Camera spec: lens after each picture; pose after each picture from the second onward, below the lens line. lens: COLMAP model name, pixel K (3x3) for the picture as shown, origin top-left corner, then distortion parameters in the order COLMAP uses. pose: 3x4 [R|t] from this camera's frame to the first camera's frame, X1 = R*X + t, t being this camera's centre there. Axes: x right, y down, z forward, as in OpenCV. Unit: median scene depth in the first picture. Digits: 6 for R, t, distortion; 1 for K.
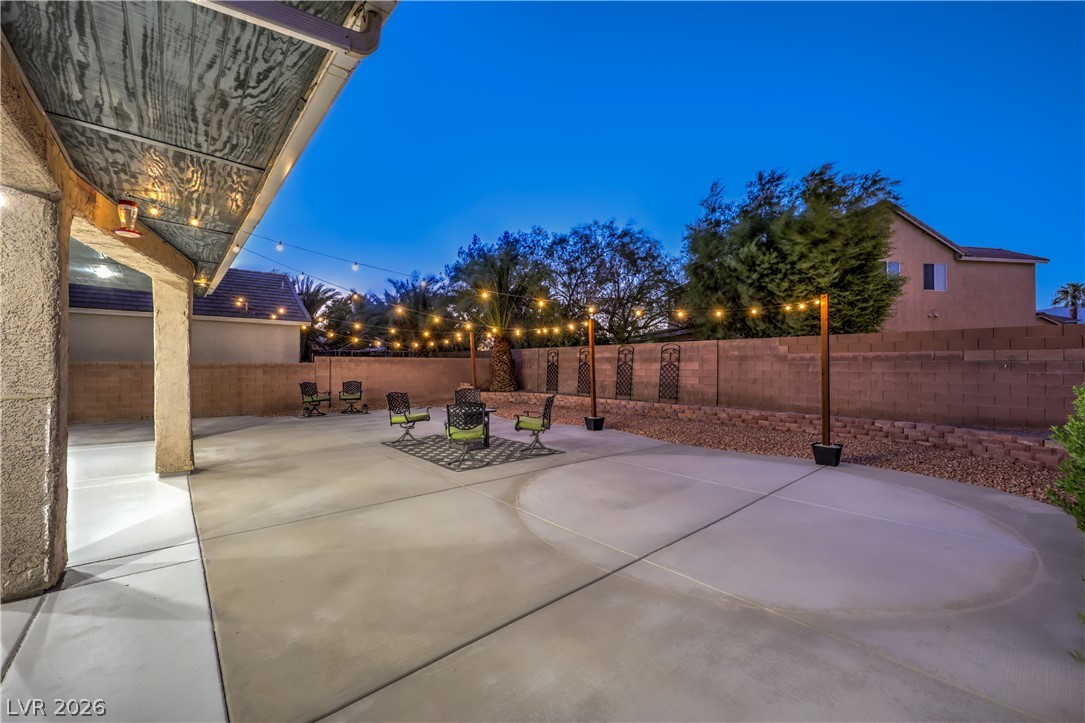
lens RADIAL K [[435.7, 0, 548.9], [0, 435.7, 364.3], [0, 0, 1]] dist [-0.000045, 0.000081]
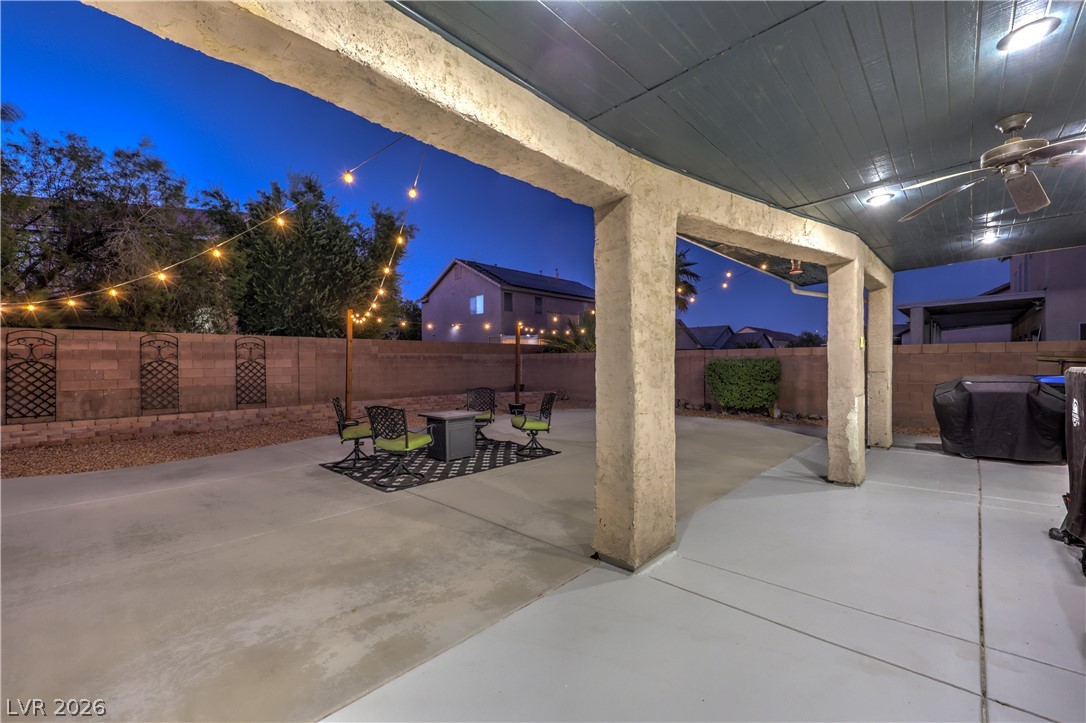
lens RADIAL K [[447.9, 0, 550.4], [0, 447.9, 366.5], [0, 0, 1]] dist [0.002152, -0.000145]
pose [[-0.102741, -0.012364, 0.994631, -0.761026], [0.004403, 0.999907, 0.012885, 0.000234], [-0.994698, 0.005704, -0.102677, 0.628580]]
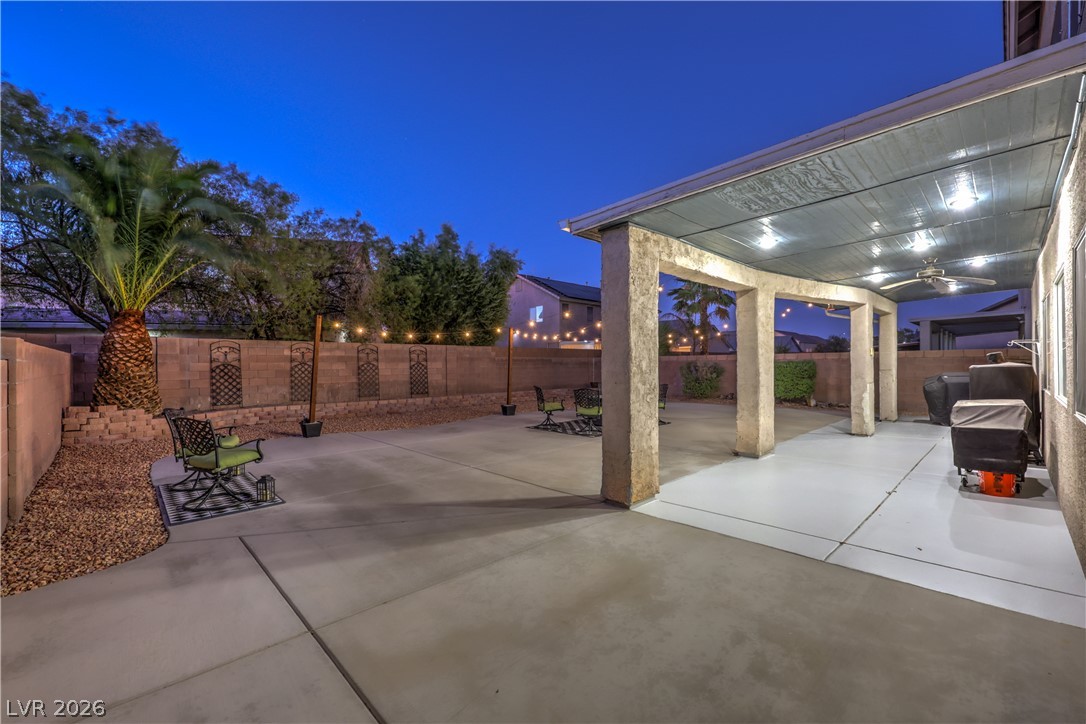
lens RADIAL K [[444.5, 0, 548.5], [0, 444.5, 364.5], [0, 0, 1]] dist [0.000344, -0.000027]
pose [[-0.052250, -0.002173, 0.998632, -1.088007], [0.005037, 0.999984, 0.002439, 0.000591], [-0.998621, 0.005157, -0.052238, 0.871324]]
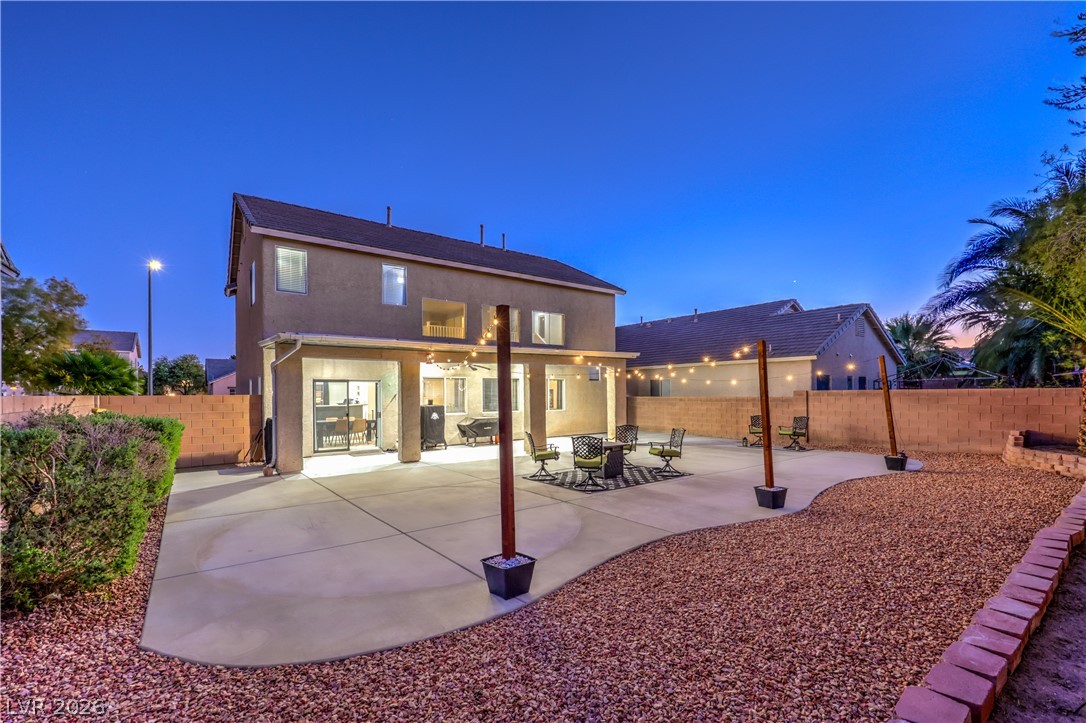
lens RADIAL K [[459.0, 0, 543.9], [0, 459.0, 392.8], [0, 0, 1]] dist [-0.000758, -0.000074]
pose [[-0.093777, -0.003423, -0.995587, 0.750987], [0.011798, 0.999920, -0.004549, -0.018932], [0.995523, -0.012173, -0.093729, 0.677020]]
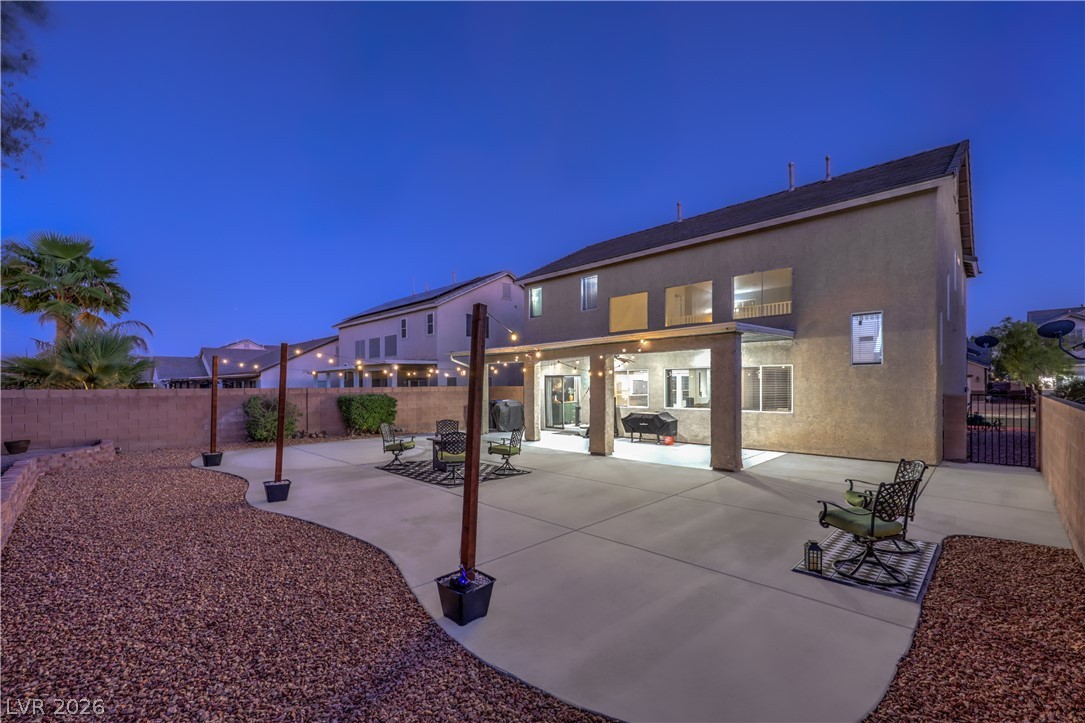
lens RADIAL K [[451.2, 0, 545.0], [0, 451.2, 370.4], [0, 0, 1]] dist [0.000541, 0.000002]
pose [[-0.997696, 0.003793, -0.067743, -0.260598], [0.005990, 0.999461, -0.032271, -0.031272], [0.067584, -0.032603, -0.997181, 1.614941]]
